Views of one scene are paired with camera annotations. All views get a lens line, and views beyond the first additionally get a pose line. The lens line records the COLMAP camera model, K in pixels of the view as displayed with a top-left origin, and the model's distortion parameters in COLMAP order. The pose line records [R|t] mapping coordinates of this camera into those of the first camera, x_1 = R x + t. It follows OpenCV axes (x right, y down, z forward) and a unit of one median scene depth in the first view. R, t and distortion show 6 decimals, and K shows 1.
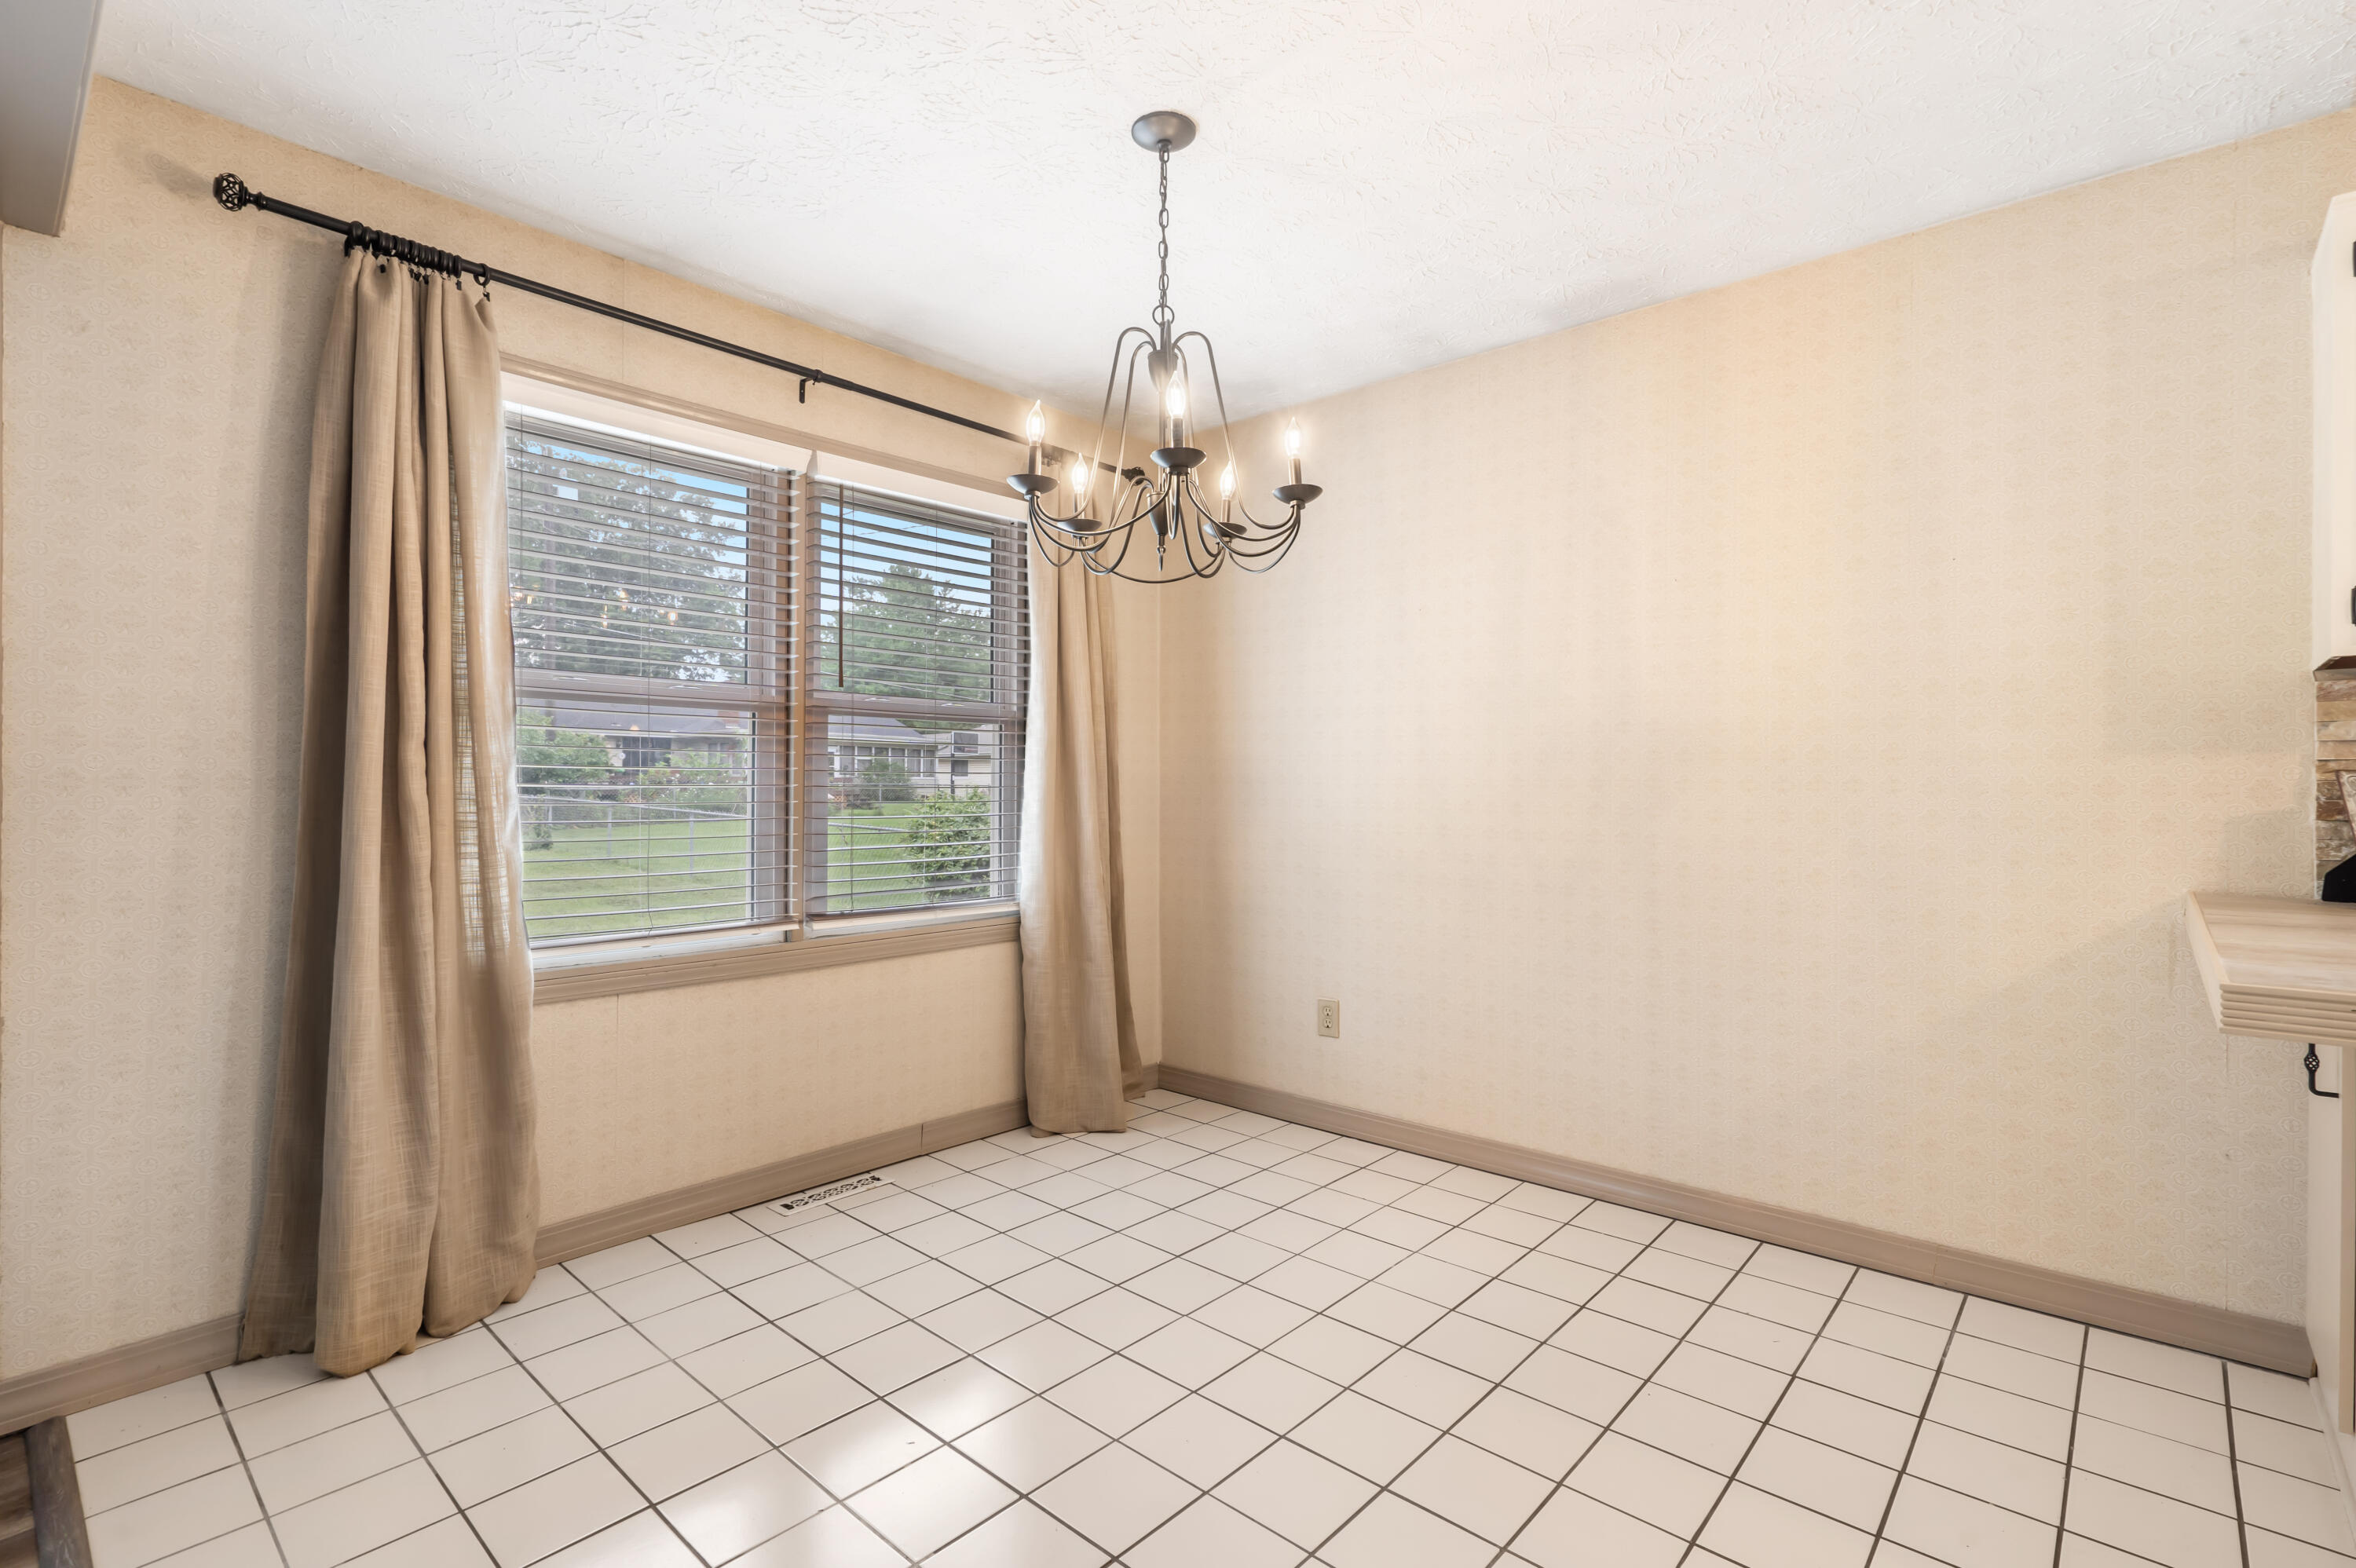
lens RADIAL K [[1080.3, 0, 1176.5], [0, 1080.3, 780.6], [0, 0, 1]] dist [-0.011006, 0.008487]
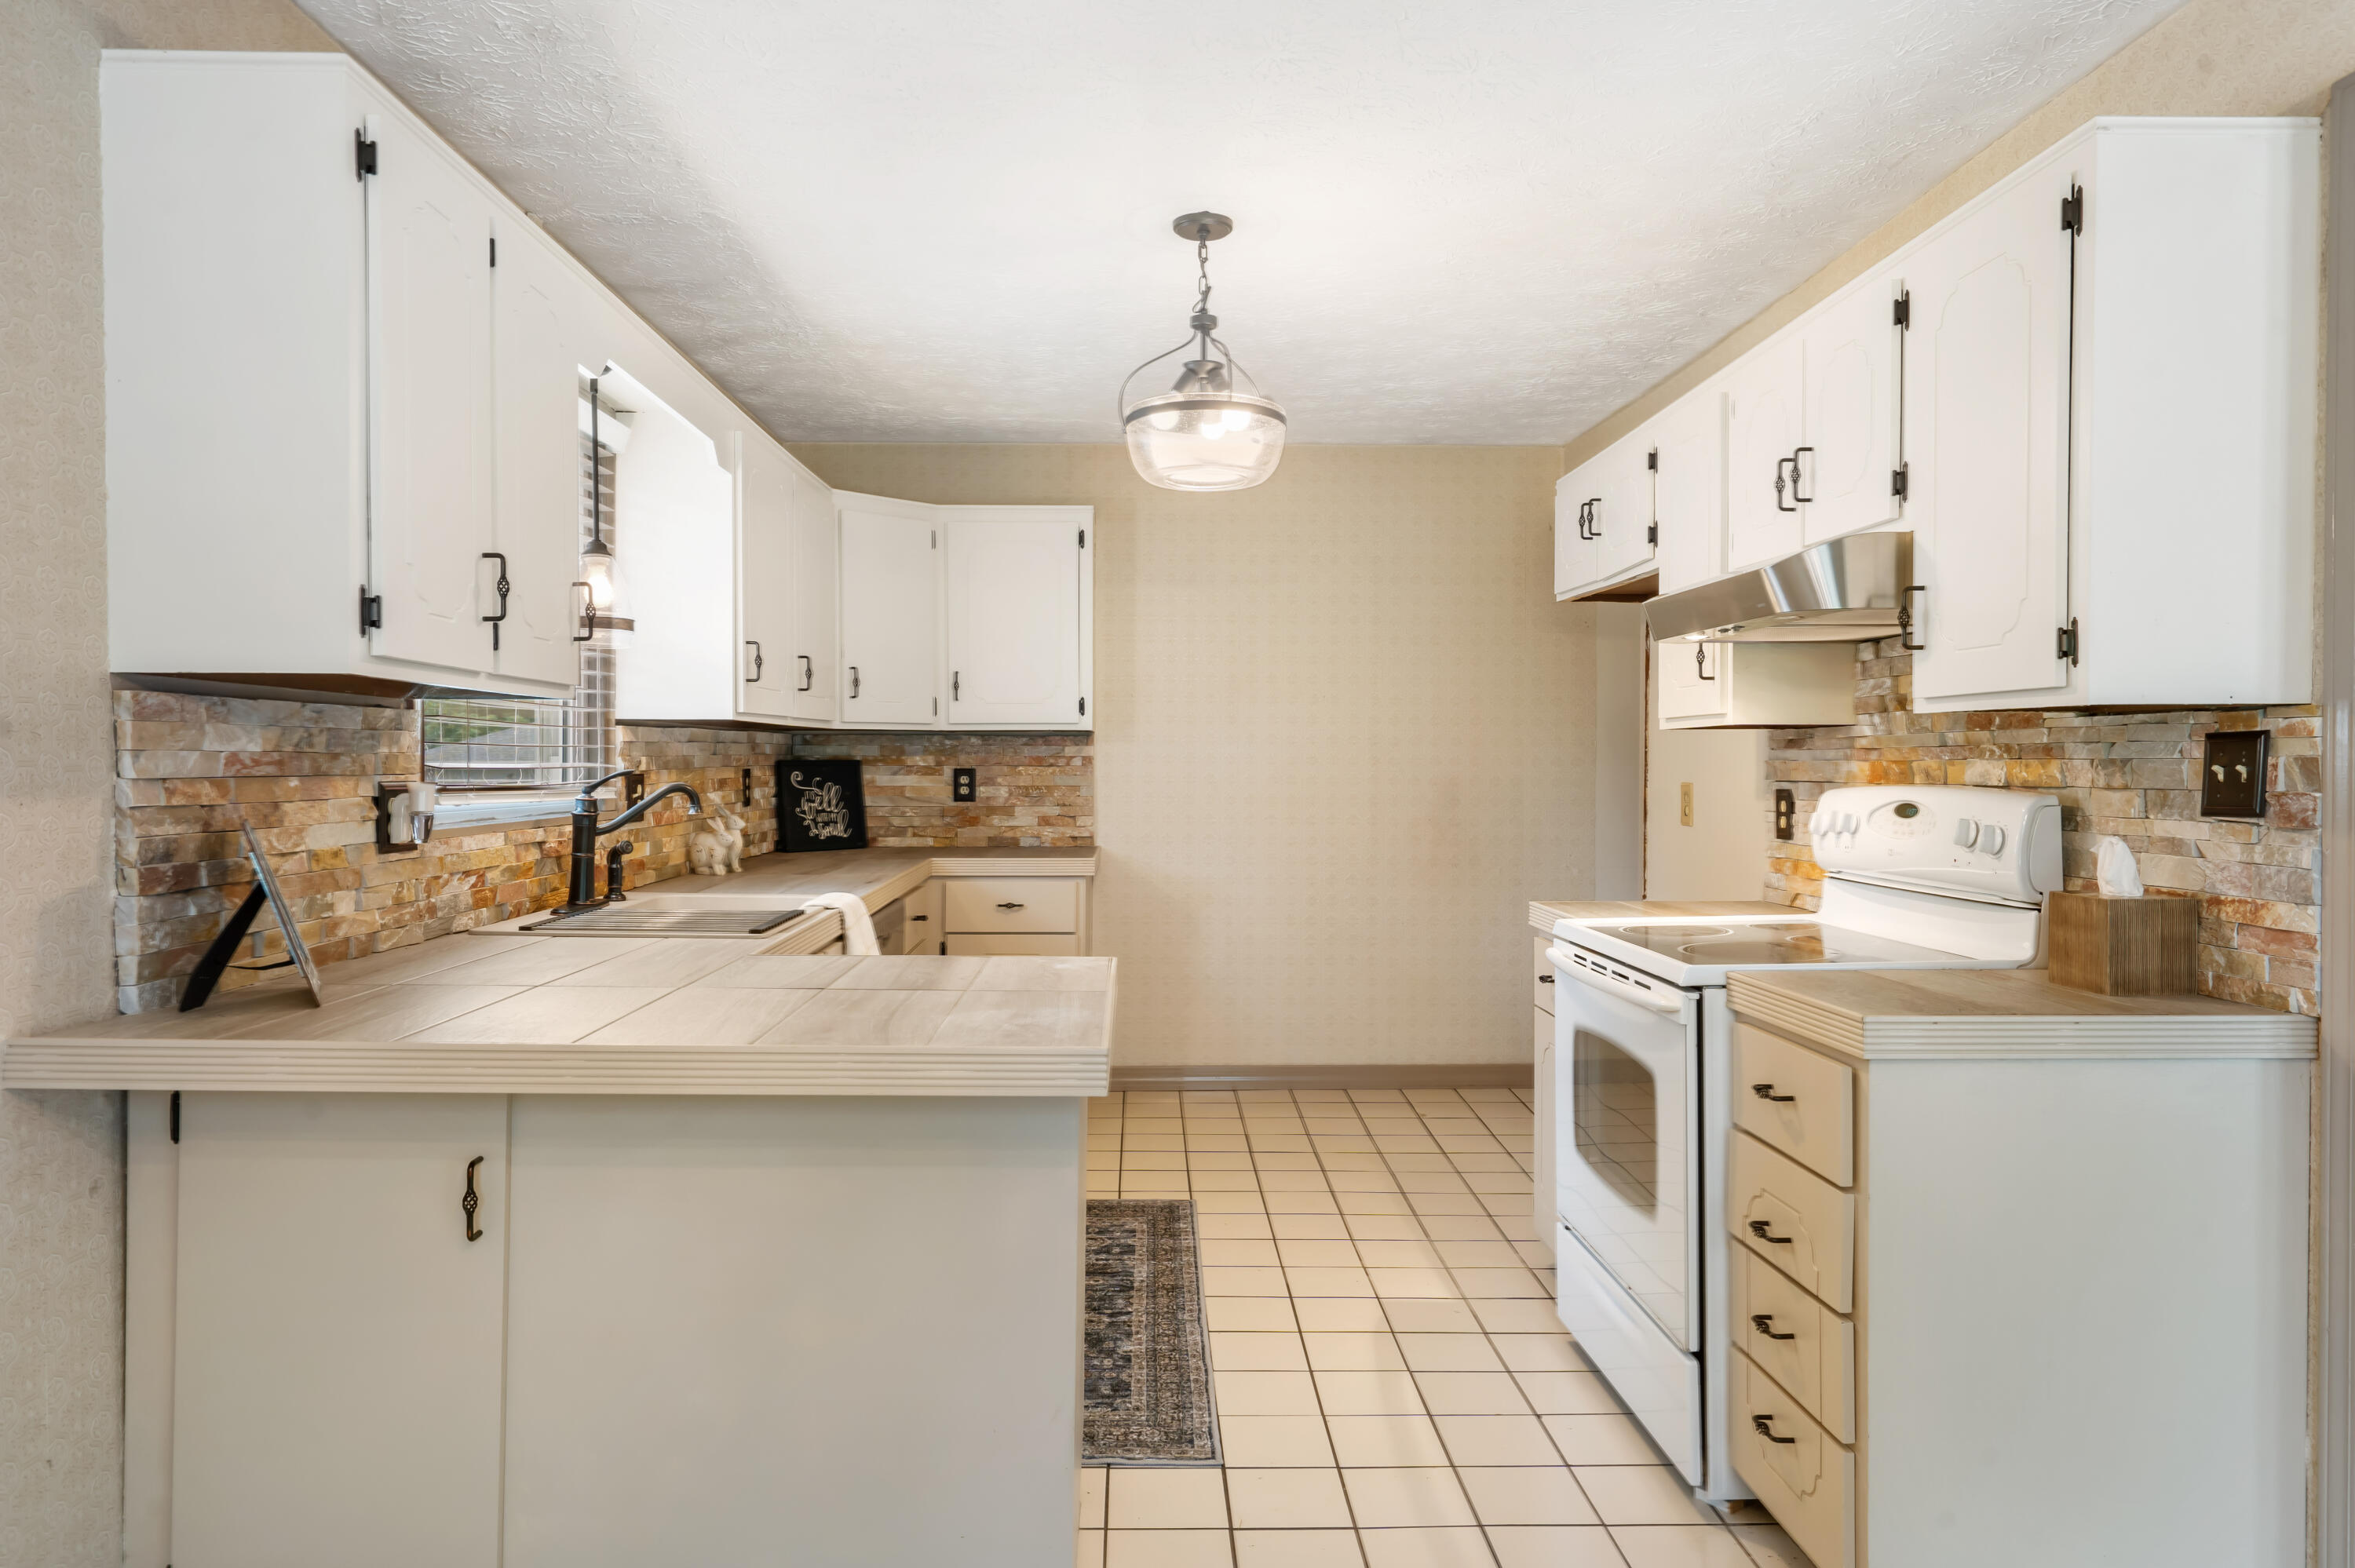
lens RADIAL K [[1475.9, 0, 1175.7], [0, 1475.9, 785.5], [0, 0, 1]] dist [0.018436, -0.004912]
pose [[-0.690438, -0.016551, 0.723202, -0.063279], [-0.007576, 0.999849, 0.015649, -0.052428], [-0.723352, 0.005326, -0.690459, 1.174570]]
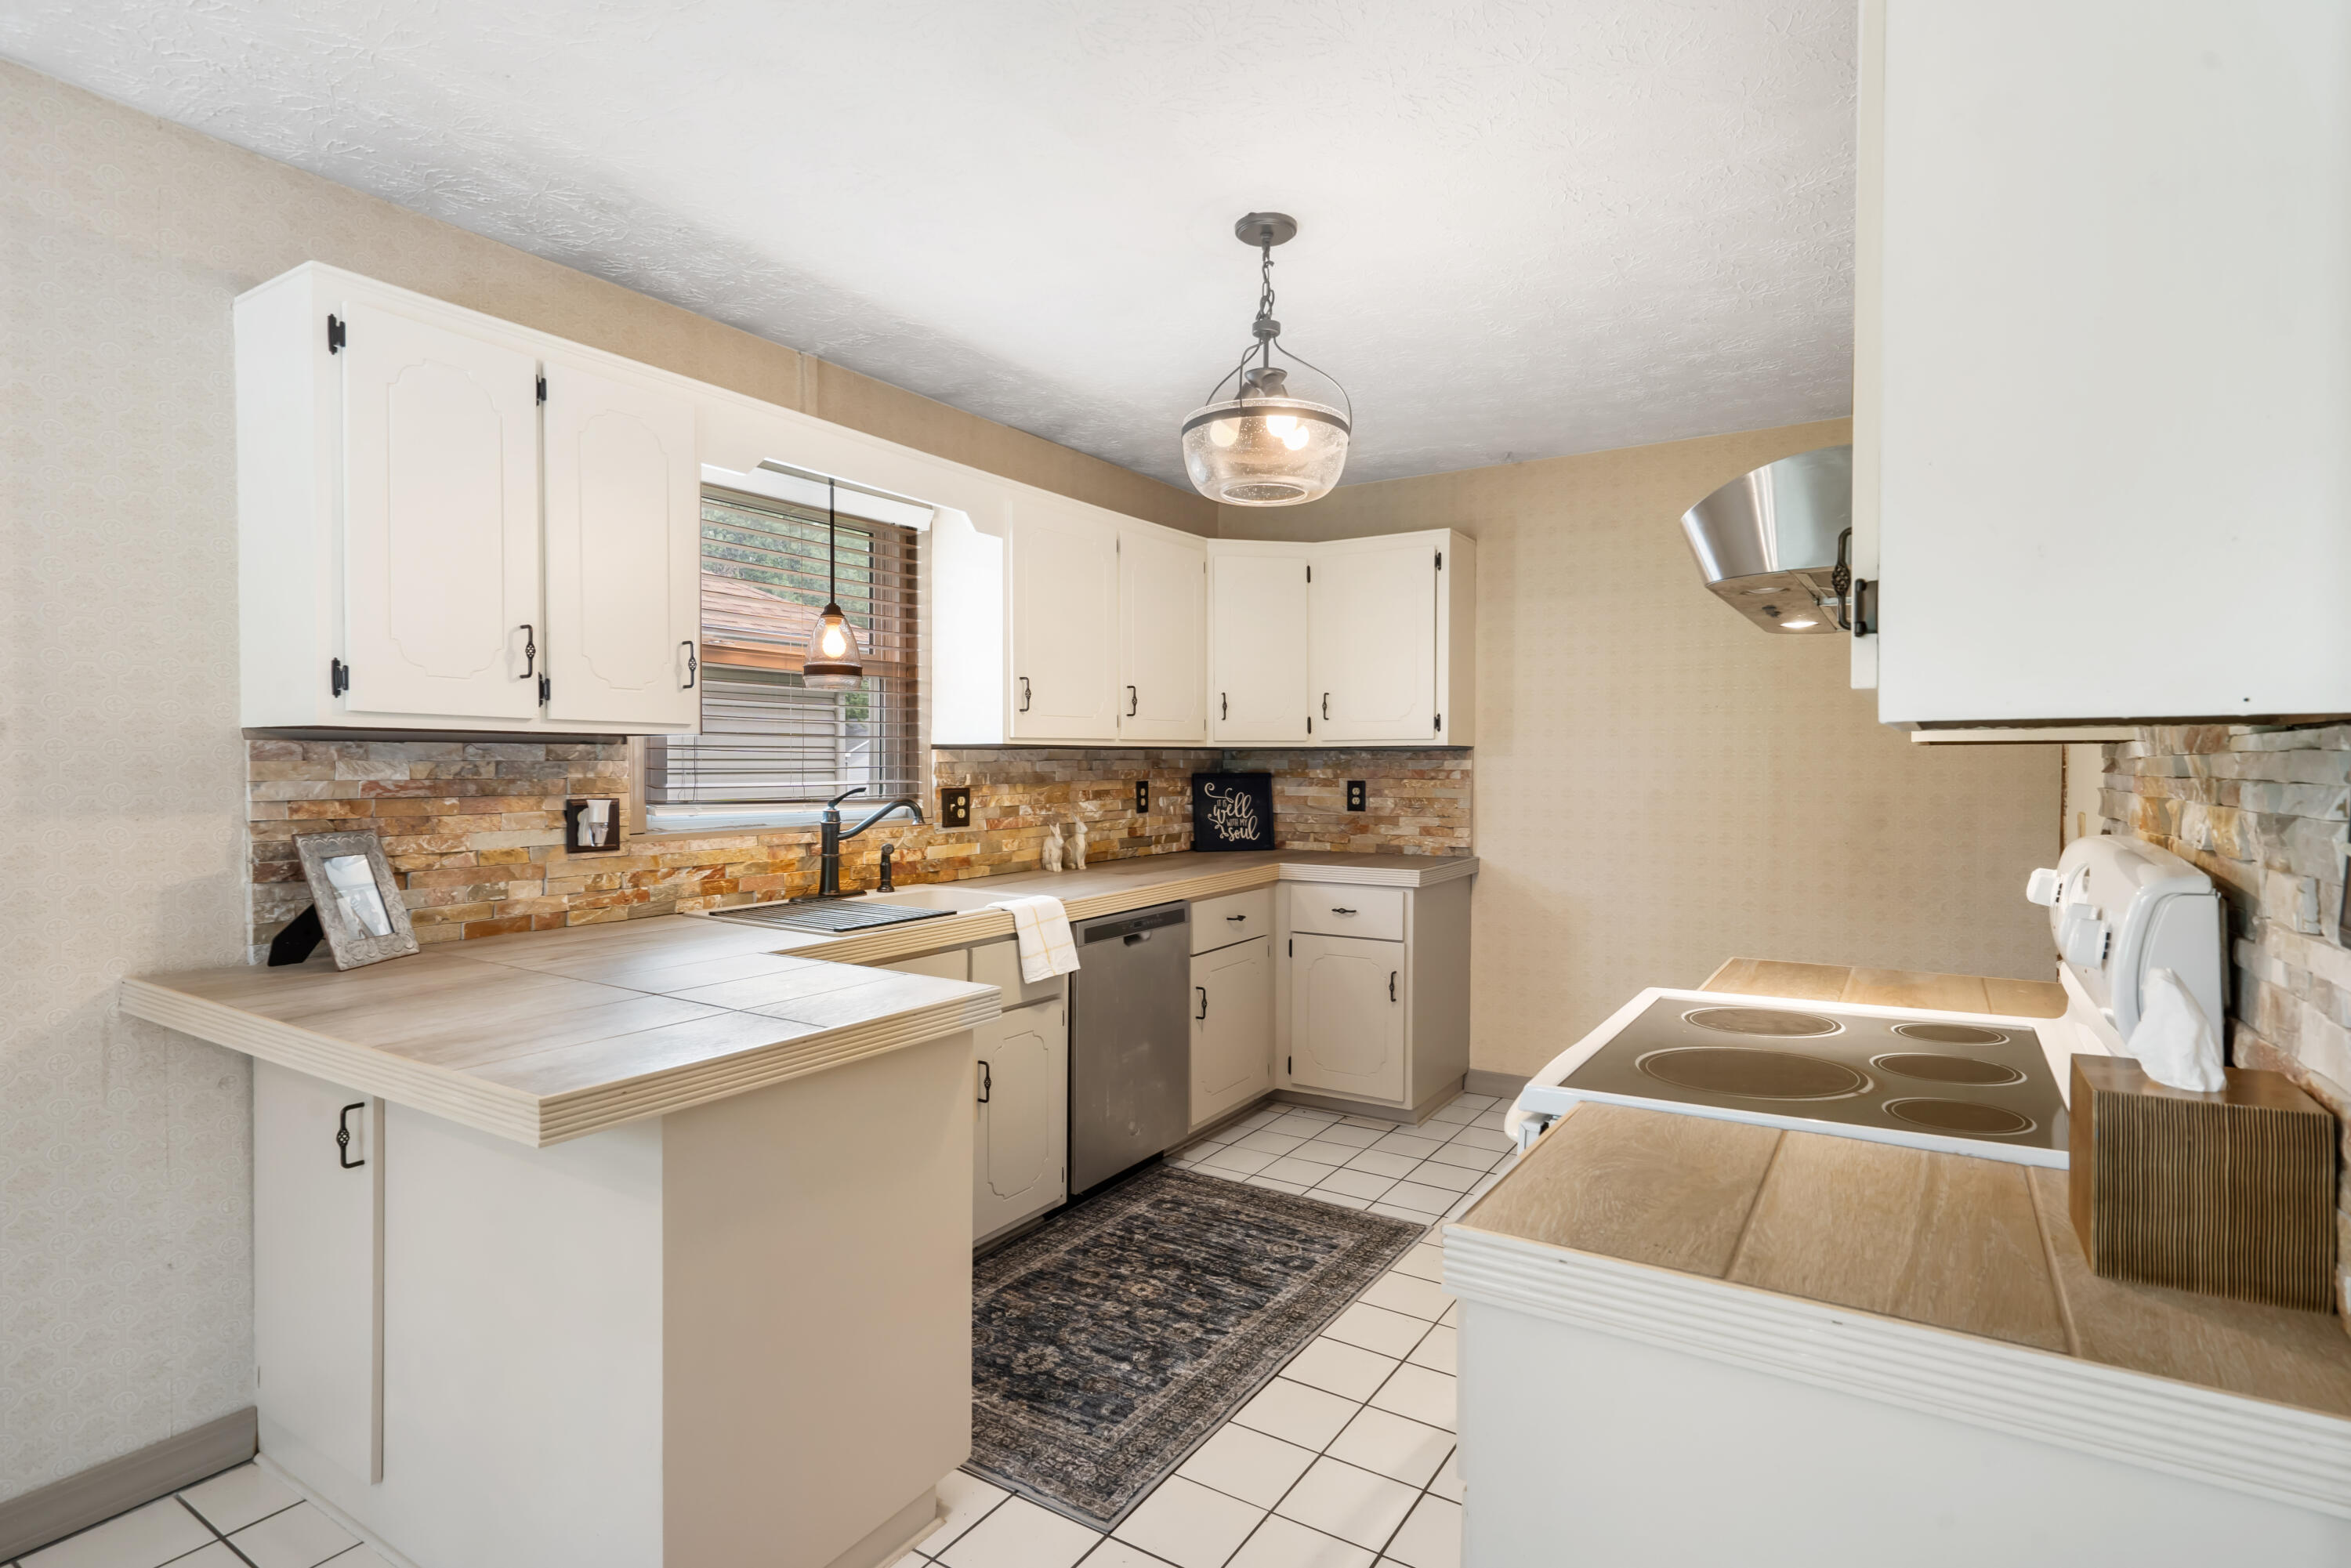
lens RADIAL K [[1194.9, 0, 1168.1], [0, 1194.9, 785.9], [0, 0, 1]] dist [-0.001084, 0.001581]
pose [[-0.168690, -0.023718, 0.985384, -0.135948], [-0.006171, 0.999716, 0.023006, -0.080766], [-0.985650, -0.002200, -0.168789, 0.372548]]
